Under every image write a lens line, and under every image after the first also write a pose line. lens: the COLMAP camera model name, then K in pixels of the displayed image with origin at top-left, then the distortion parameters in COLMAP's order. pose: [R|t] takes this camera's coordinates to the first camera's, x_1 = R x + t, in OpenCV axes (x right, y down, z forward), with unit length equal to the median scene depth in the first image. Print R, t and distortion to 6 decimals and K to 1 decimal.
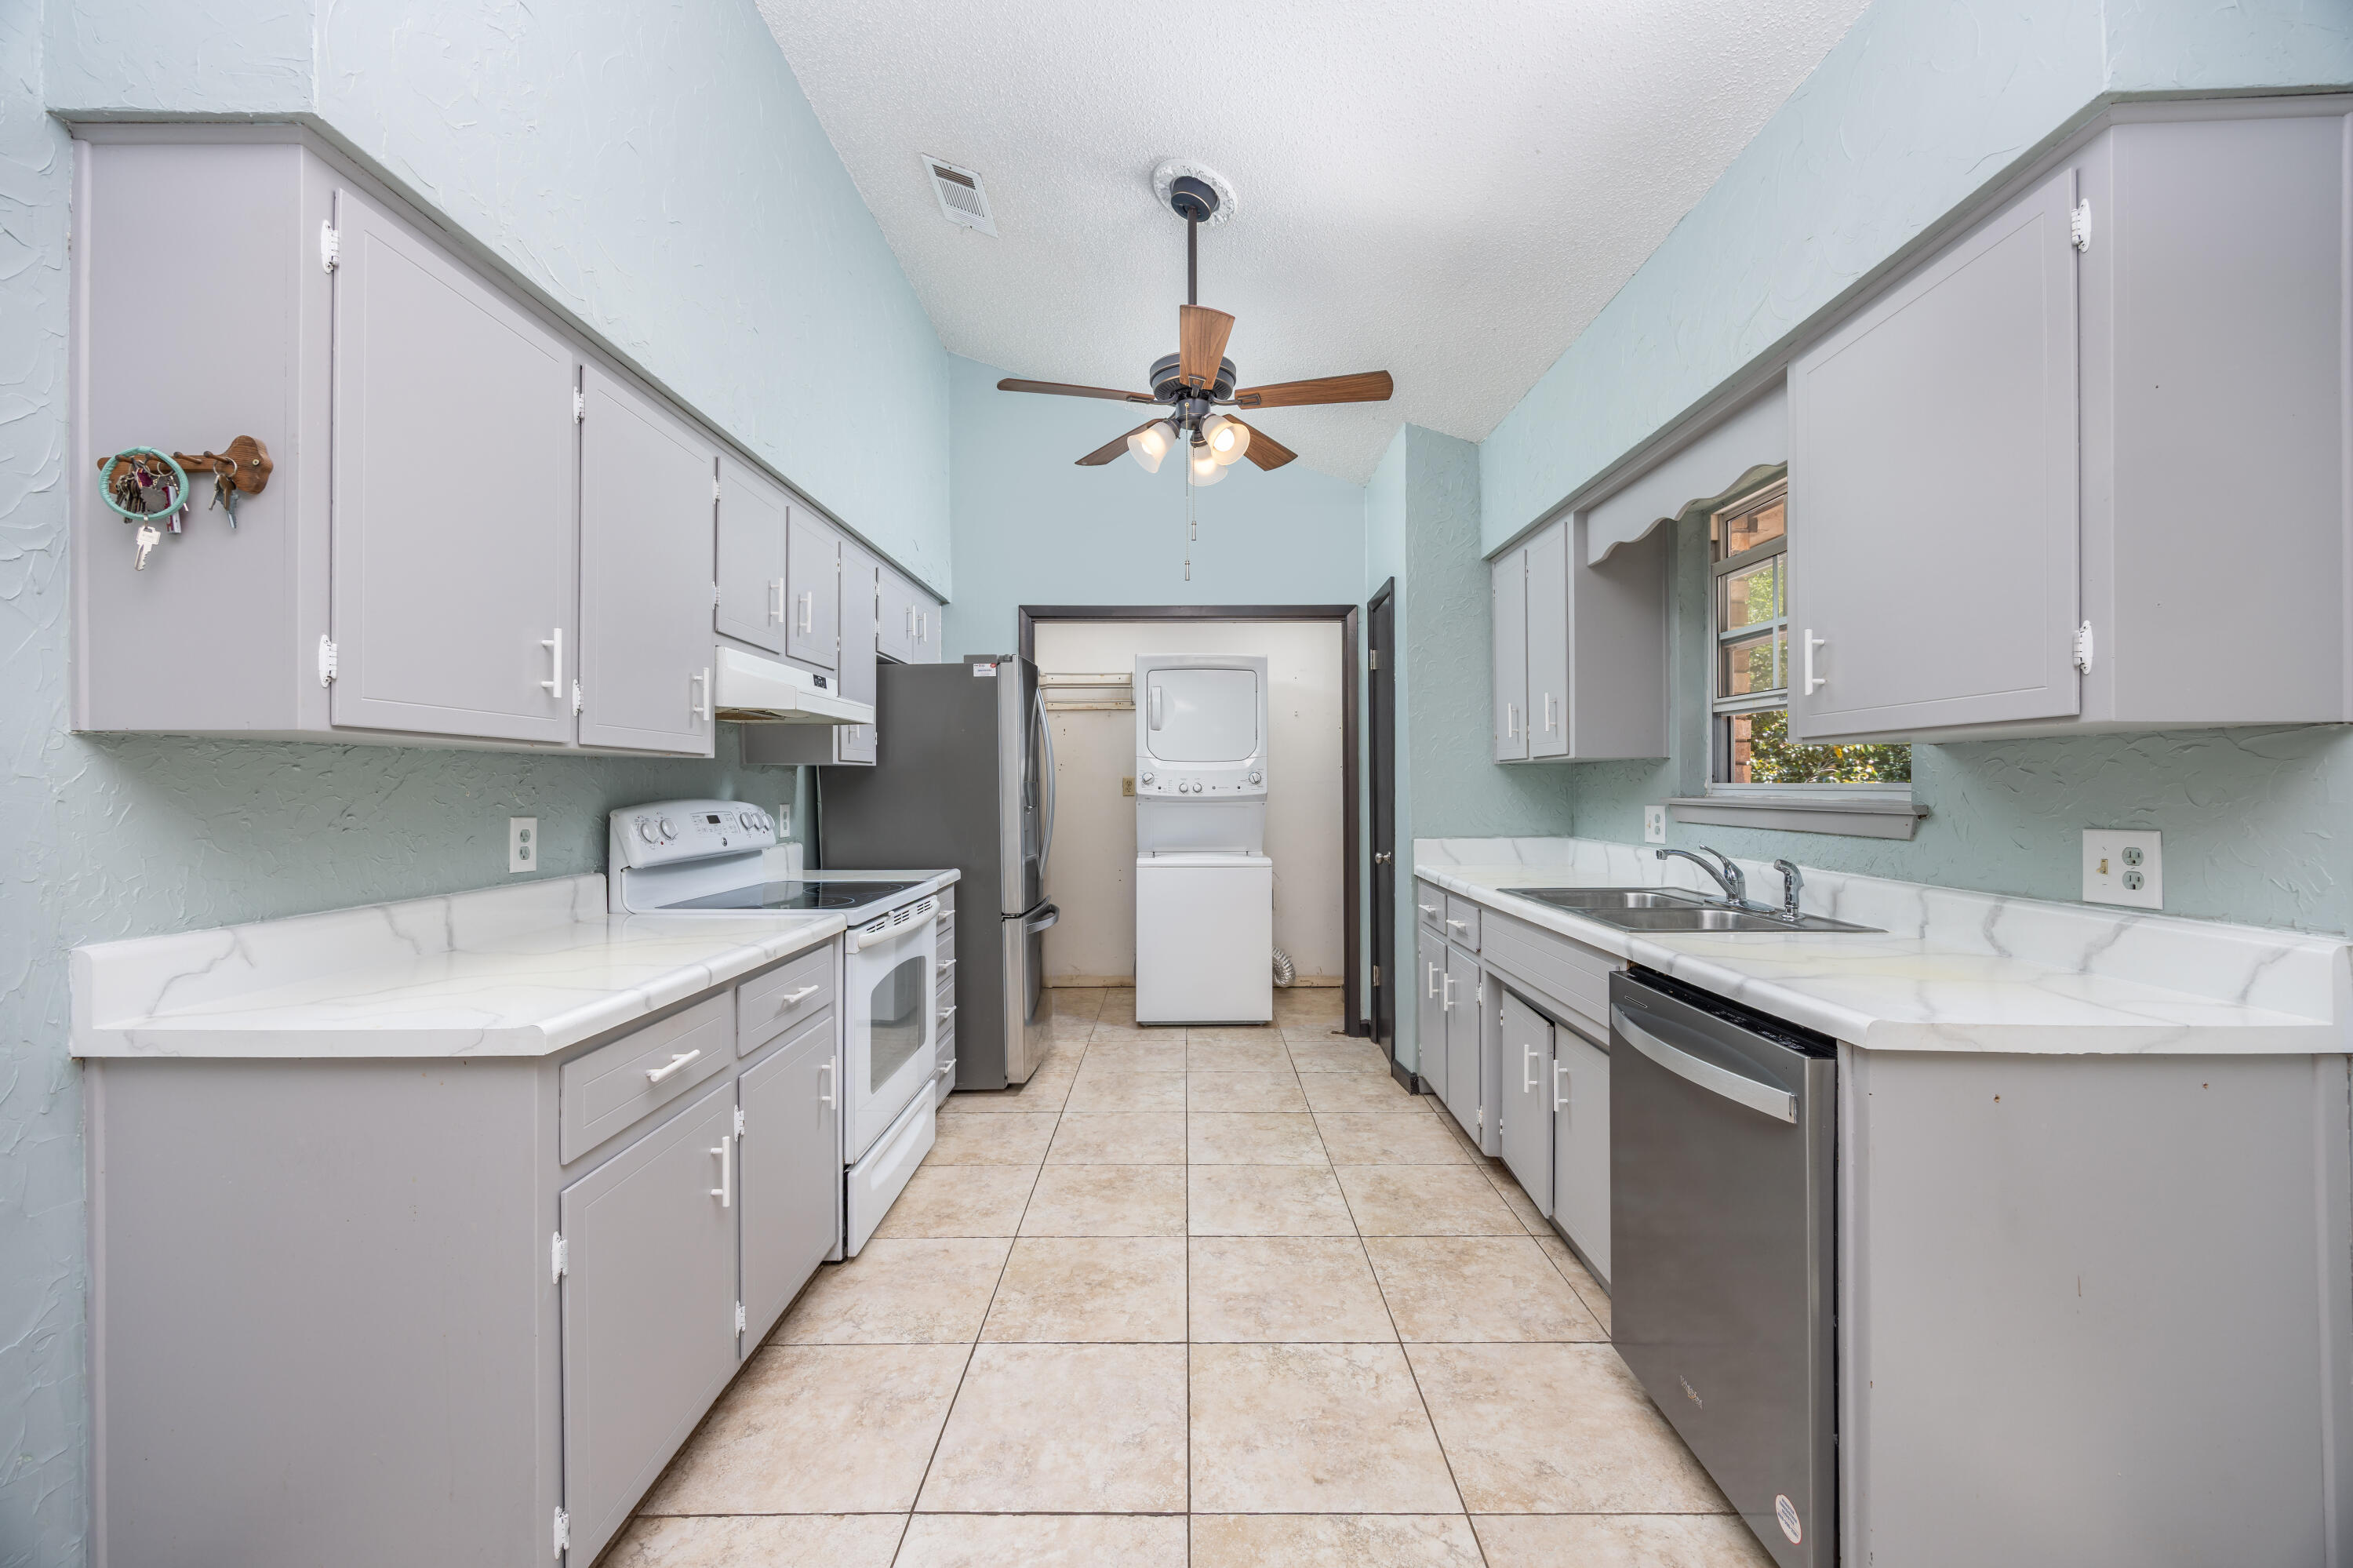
lens RADIAL K [[907.6, 0, 1172.3], [0, 907.6, 779.1], [0, 0, 1]] dist [-0.001476, 0.000127]
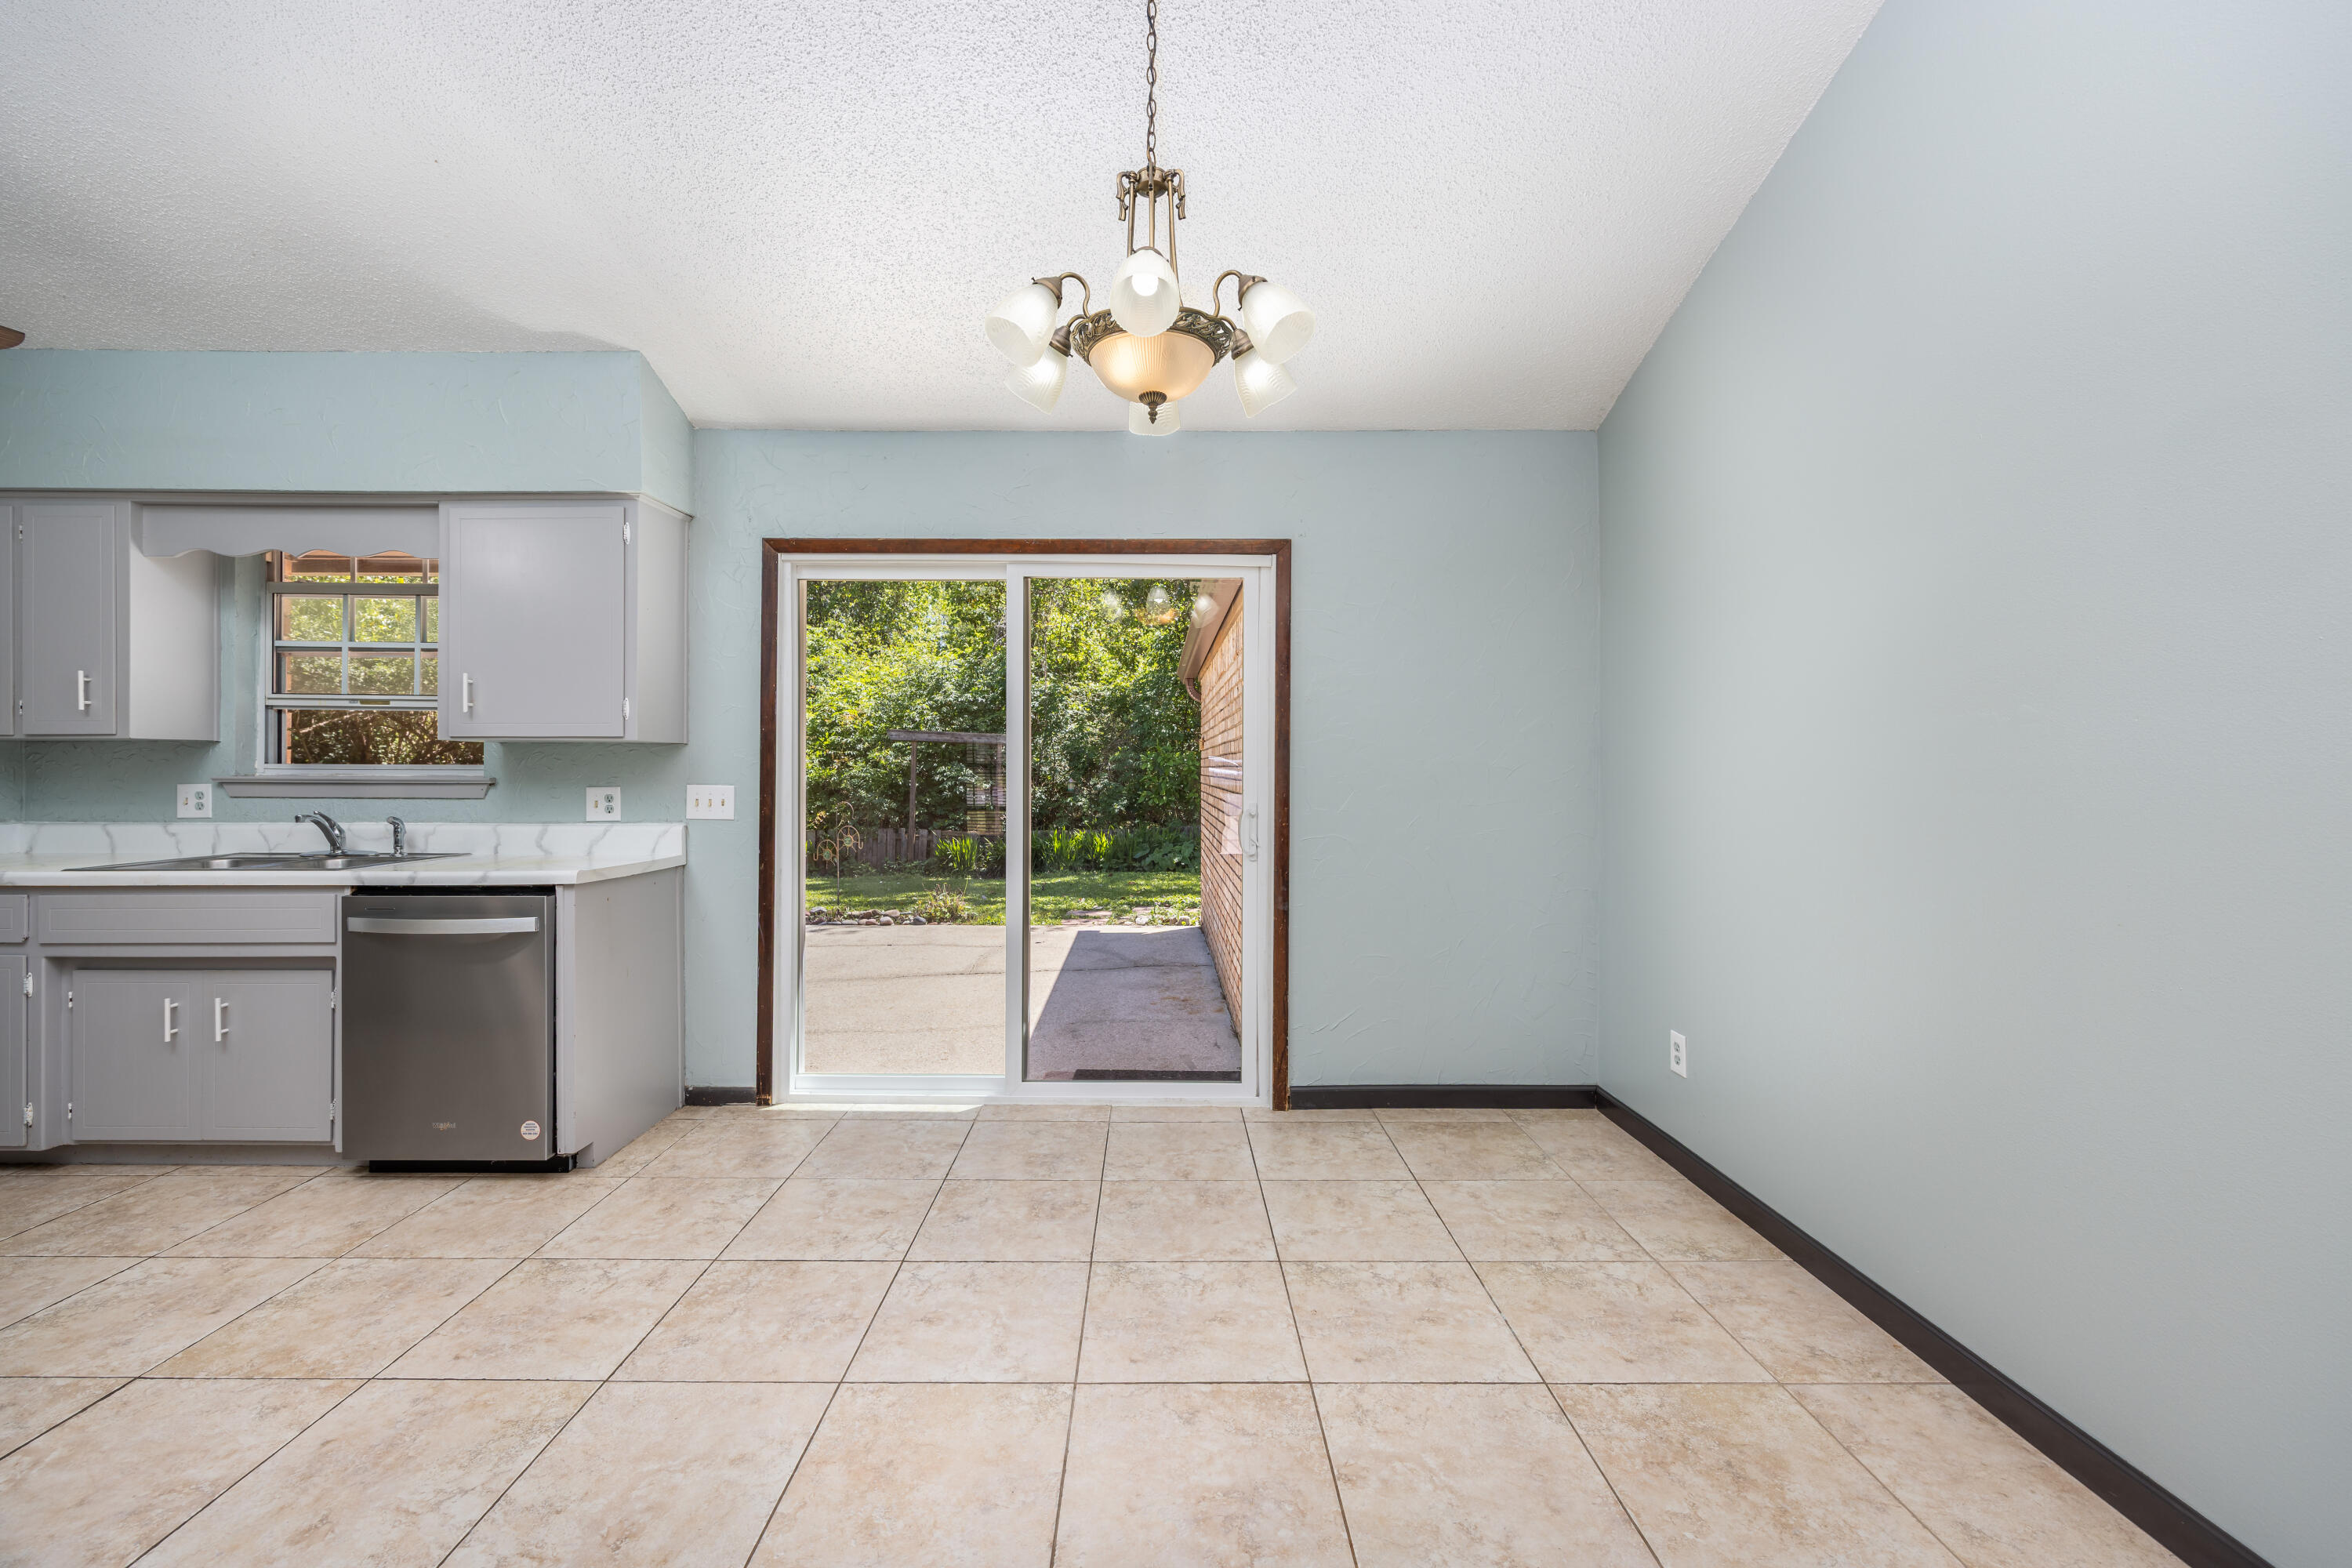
lens RADIAL K [[937.2, 0, 1176.0], [0, 937.2, 784.0], [0, 0, 1]] dist [-0.010780, -0.000192]
pose [[-0.022065, -0.014140, 0.999657, -0.943194], [-0.008765, 0.999864, 0.013949, 0.004238], [-0.999718, -0.008455, -0.022186, -0.254353]]
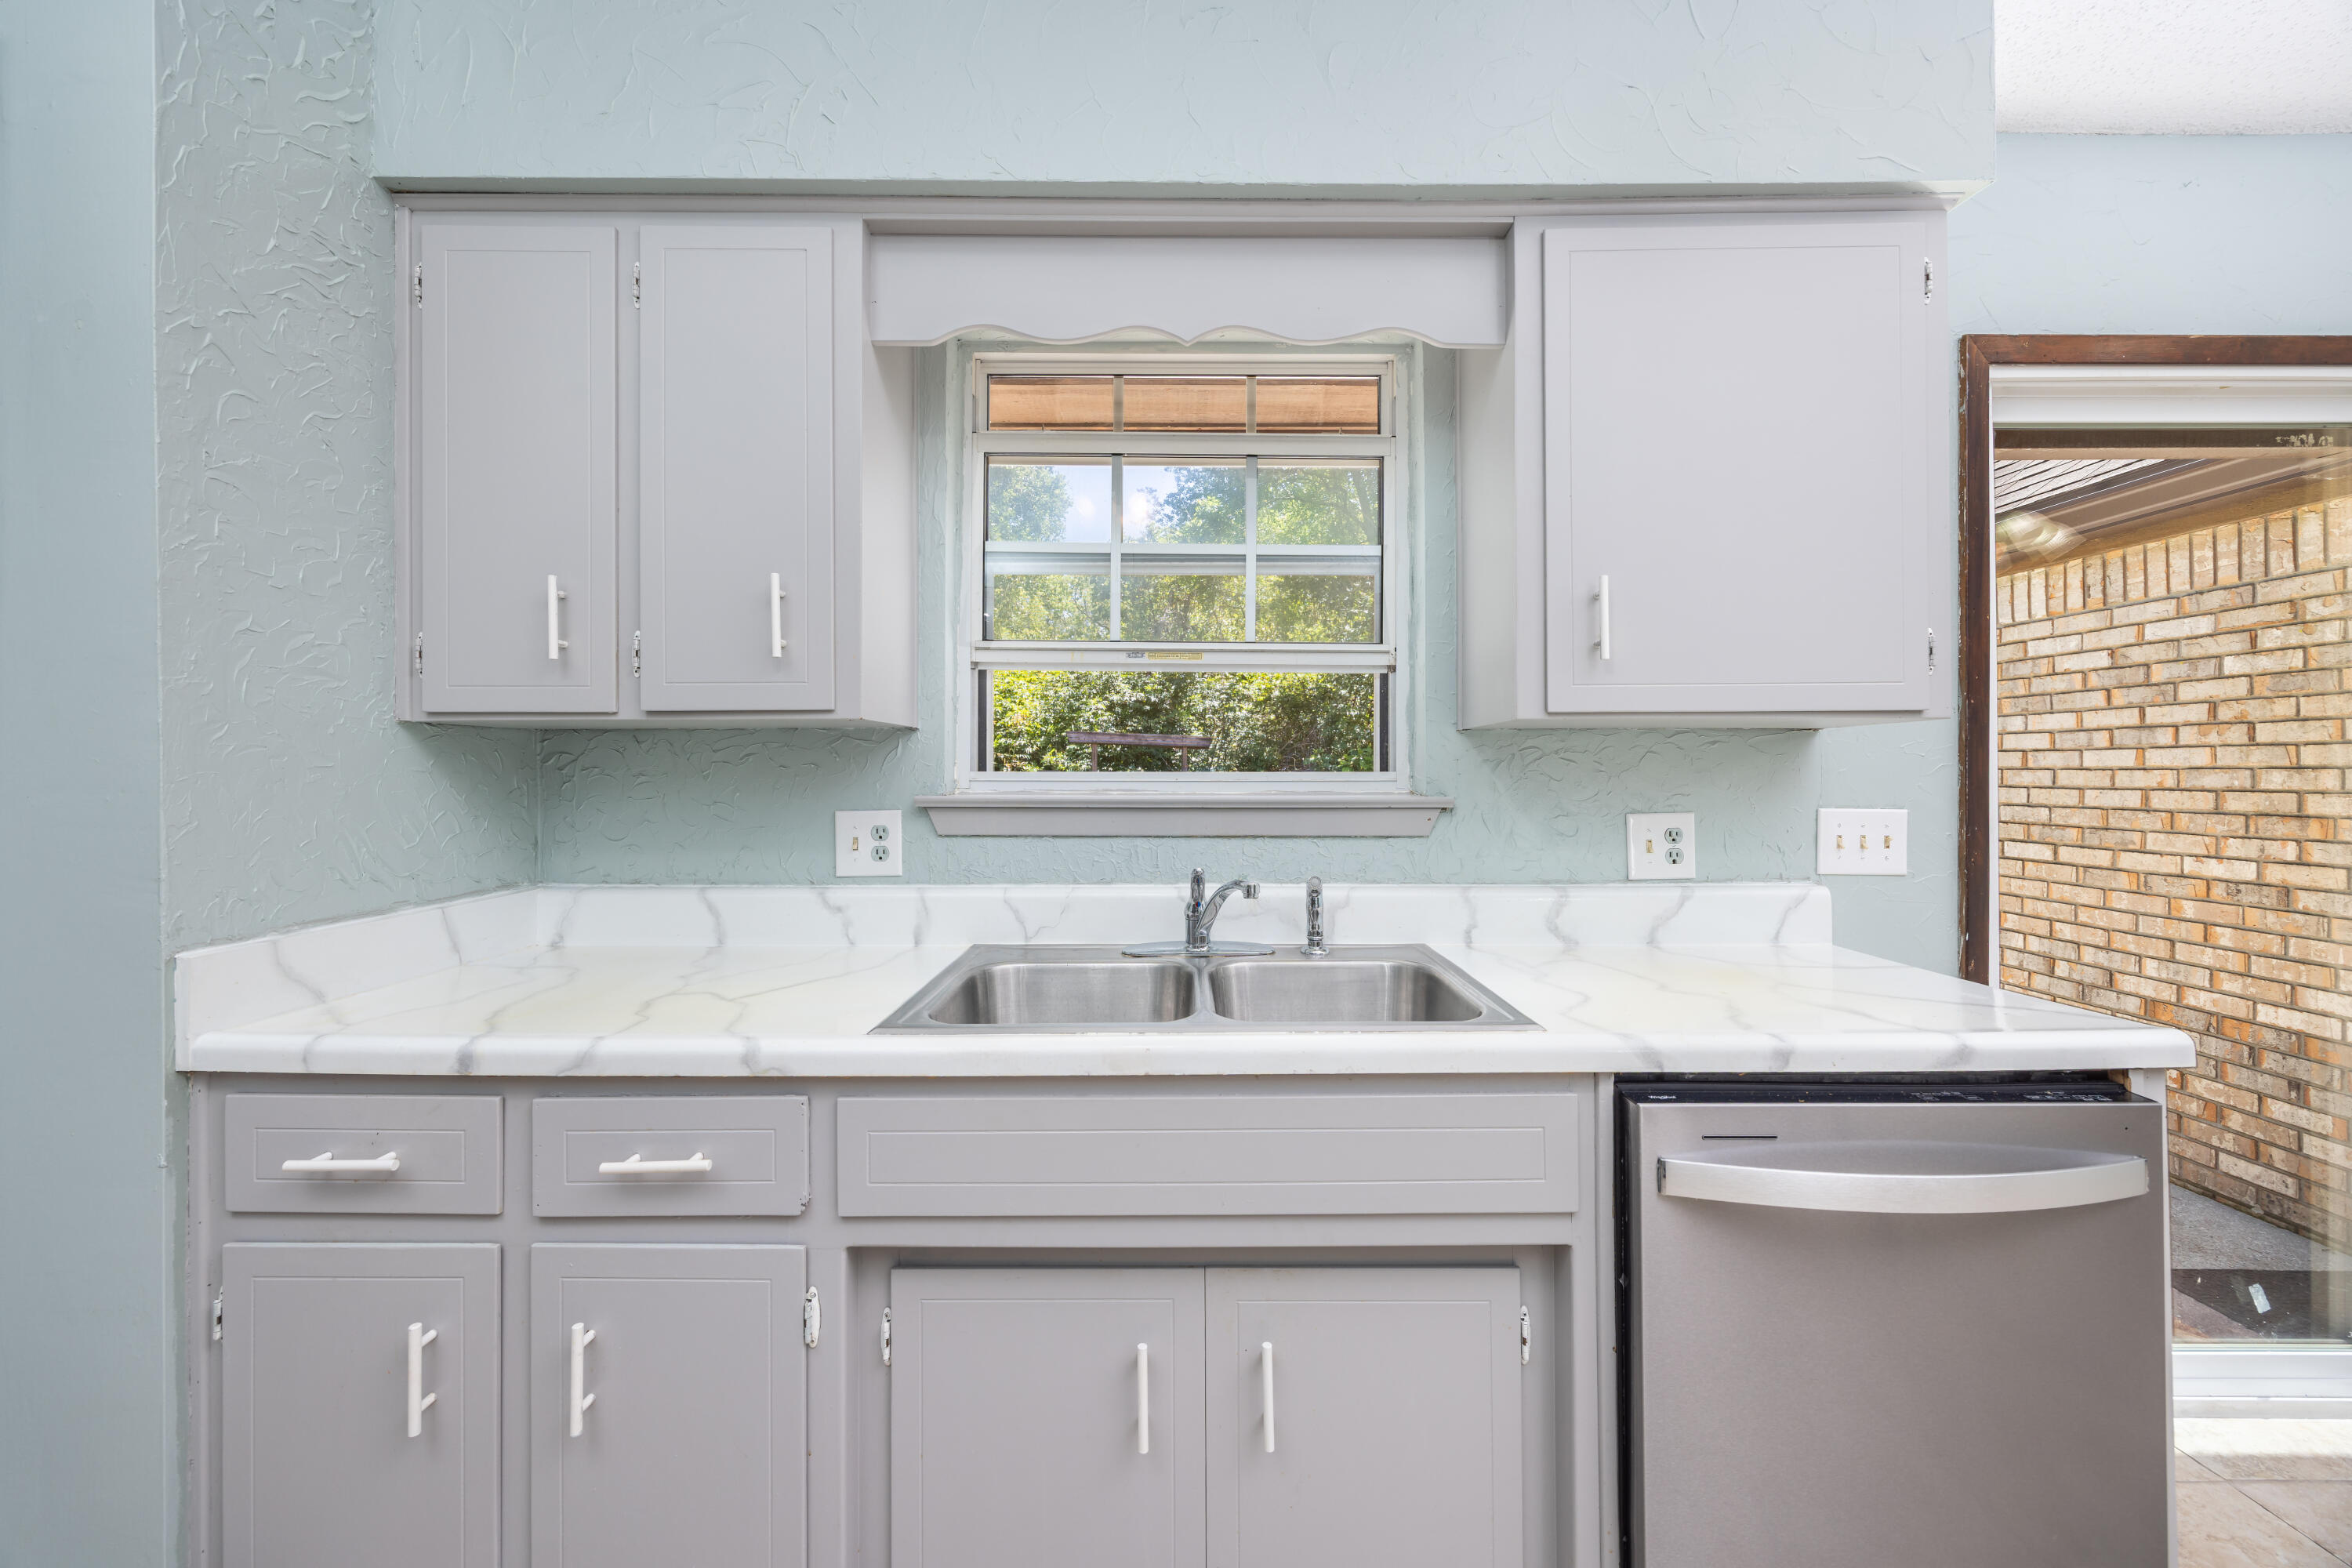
lens RADIAL K [[907.2, 0, 1171.8], [0, 907.2, 779.1], [0, 0, 1]] dist [-0.001476, 0.000127]
pose [[-0.001219, -0.005777, 0.999983, -0.072388], [-0.003735, 0.999976, 0.005773, 0.006723], [-0.999992, -0.003727, -0.001240, 1.229439]]
